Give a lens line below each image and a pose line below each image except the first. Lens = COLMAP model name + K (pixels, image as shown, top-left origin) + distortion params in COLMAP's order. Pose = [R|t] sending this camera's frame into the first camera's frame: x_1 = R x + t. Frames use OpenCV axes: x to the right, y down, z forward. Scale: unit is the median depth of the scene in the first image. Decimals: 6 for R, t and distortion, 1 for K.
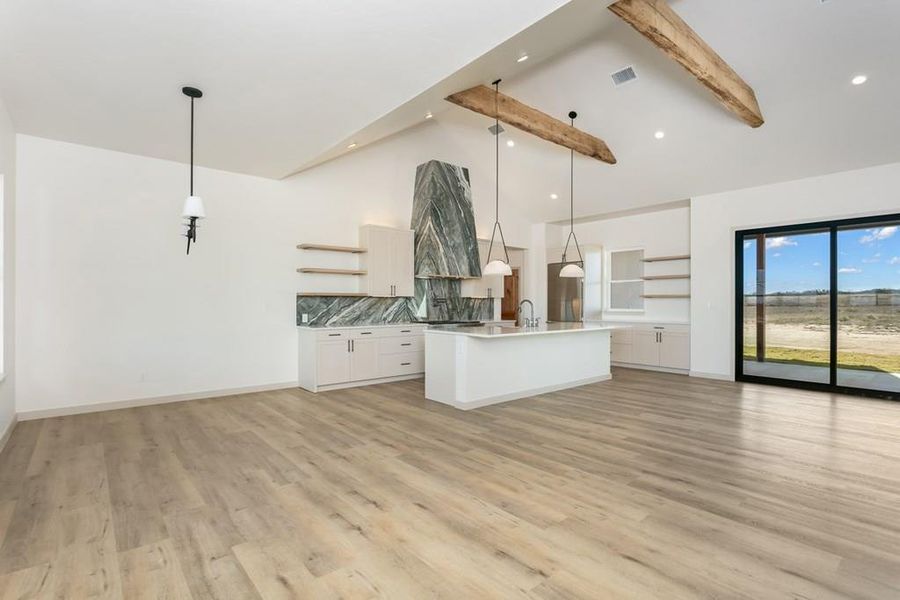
lens RADIAL K [[432.8, 0, 450.0], [0, 432.8, 300.0], [0, 0, 1]] dist [-0.001914, -0.000092]
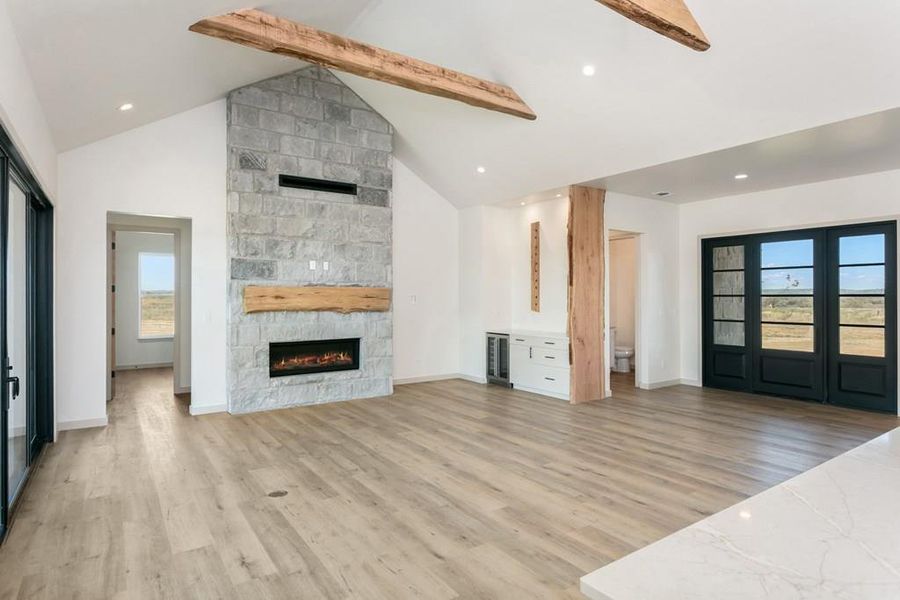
lens RADIAL K [[504.7, 0, 450.0], [0, 504.7, 300.0], [0, 0, 1]] dist [-0.006525, 0.000900]
pose [[-0.995364, -0.000829, 0.096171, 0.830263], [-0.000154, 0.999975, 0.007021, -0.053353], [-0.096175, 0.006973, -0.995340, 2.146650]]
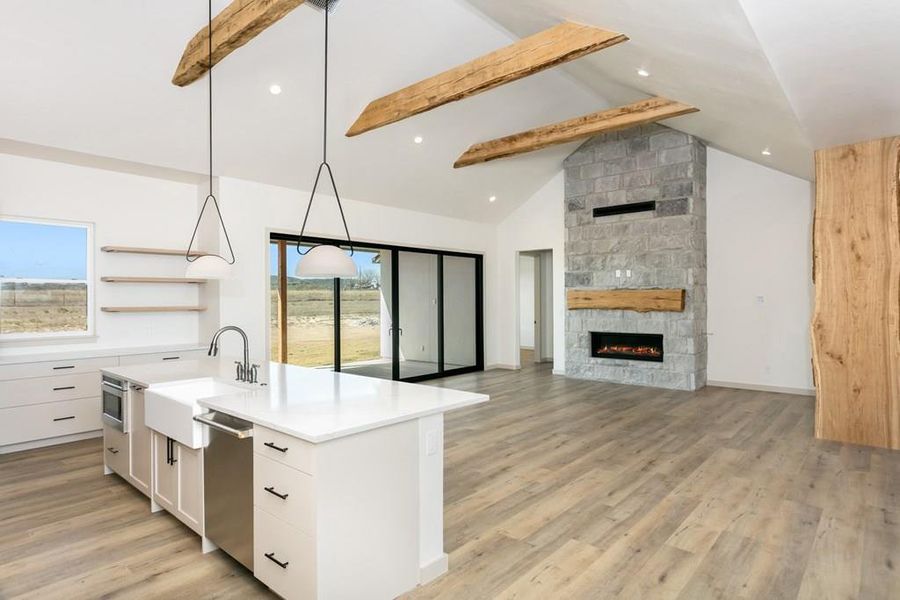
lens RADIAL K [[504.7, 0, 450.0], [0, 504.7, 300.0], [0, 0, 1]] dist [-0.006525, 0.000900]
pose [[-0.147329, -0.001314, 0.989087, -0.689287], [0.003275, 0.999993, 0.001816, -0.051396], [-0.989082, 0.003507, -0.147324, 1.478106]]
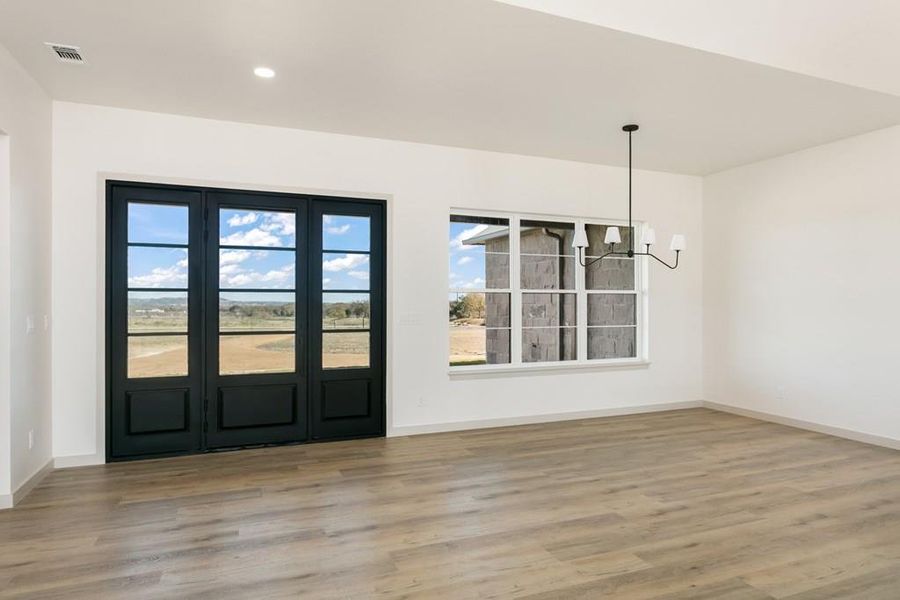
lens RADIAL K [[531.6, 0, 450.0], [0, 531.6, 300.0], [0, 0, 1]] dist [-0.019728, 0.001115]
pose [[-0.312115, -0.015483, -0.949918, 0.852461], [0.004550, 0.999831, -0.017791, -0.009826], [0.950033, -0.009875, -0.311992, 0.978102]]
